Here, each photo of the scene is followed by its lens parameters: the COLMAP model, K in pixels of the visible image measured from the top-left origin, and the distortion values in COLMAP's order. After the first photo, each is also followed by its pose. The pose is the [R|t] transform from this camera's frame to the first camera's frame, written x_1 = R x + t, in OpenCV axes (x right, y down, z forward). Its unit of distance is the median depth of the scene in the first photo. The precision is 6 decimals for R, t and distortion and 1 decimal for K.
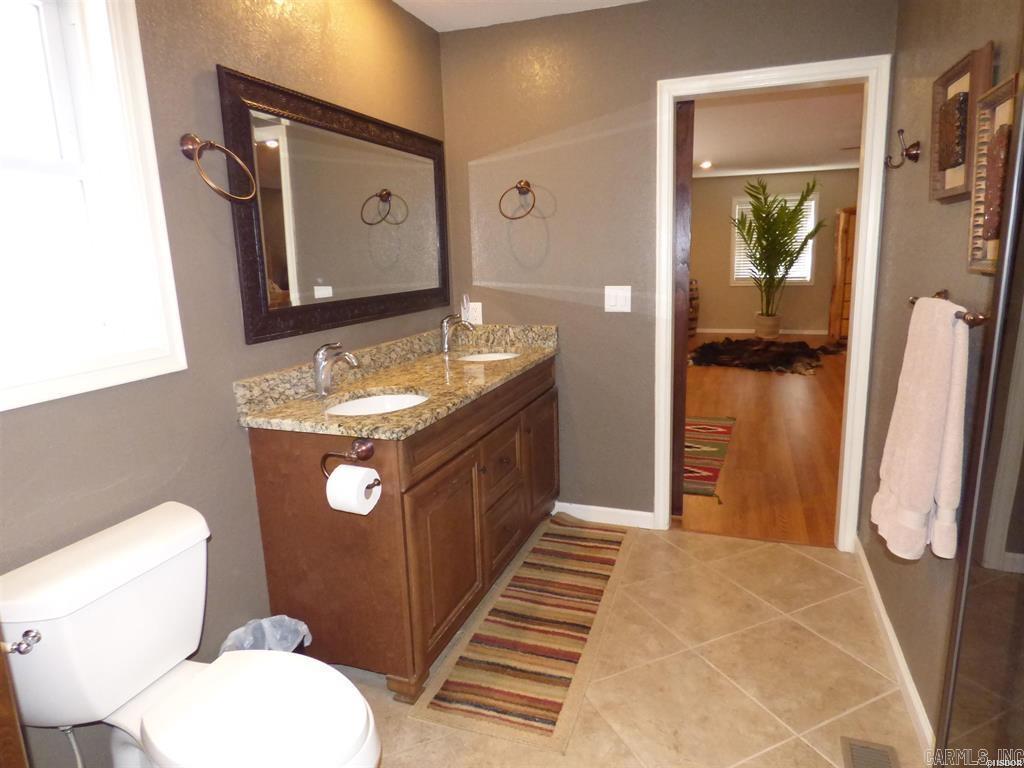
lens RADIAL K [[620.1, 0, 514.0], [0, 620.1, 383.1], [0, 0, 1]] dist [-0.015400, 0.002189]
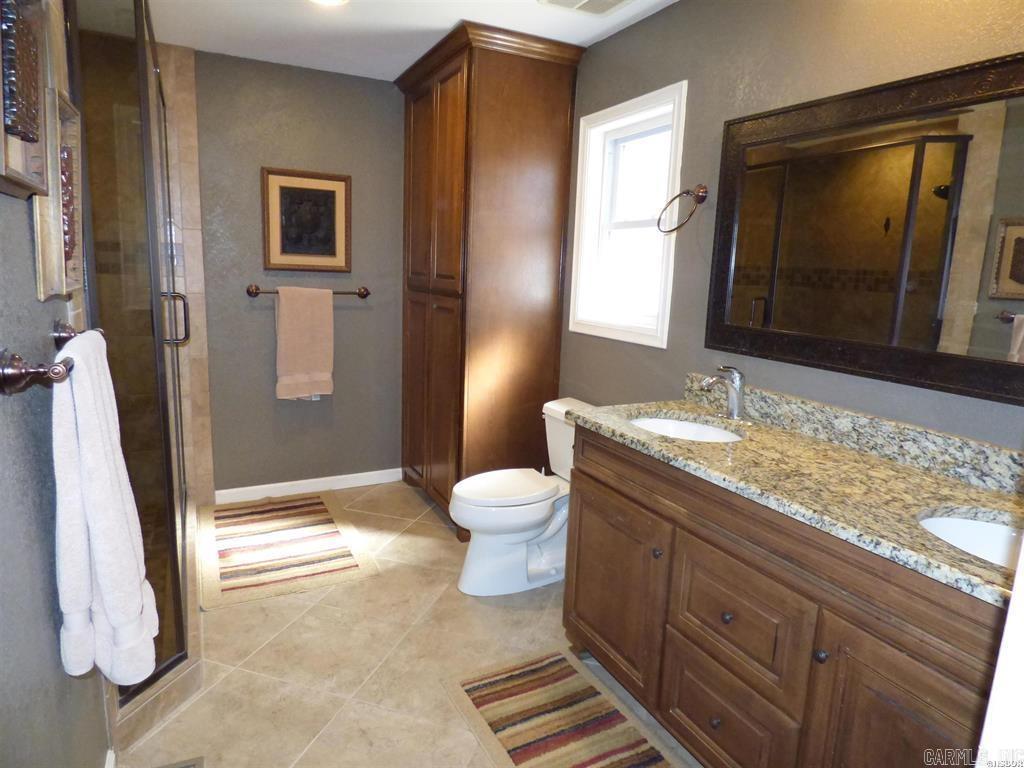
lens RADIAL K [[620.1, 0, 514.6], [0, 620.1, 380.8], [0, 0, 1]] dist [-0.015400, 0.002189]
pose [[-0.676188, 0.135838, -0.724098, 0.661624], [-0.167704, 0.928672, 0.330823, -0.317090], [0.717388, 0.345133, -0.605176, 1.382149]]
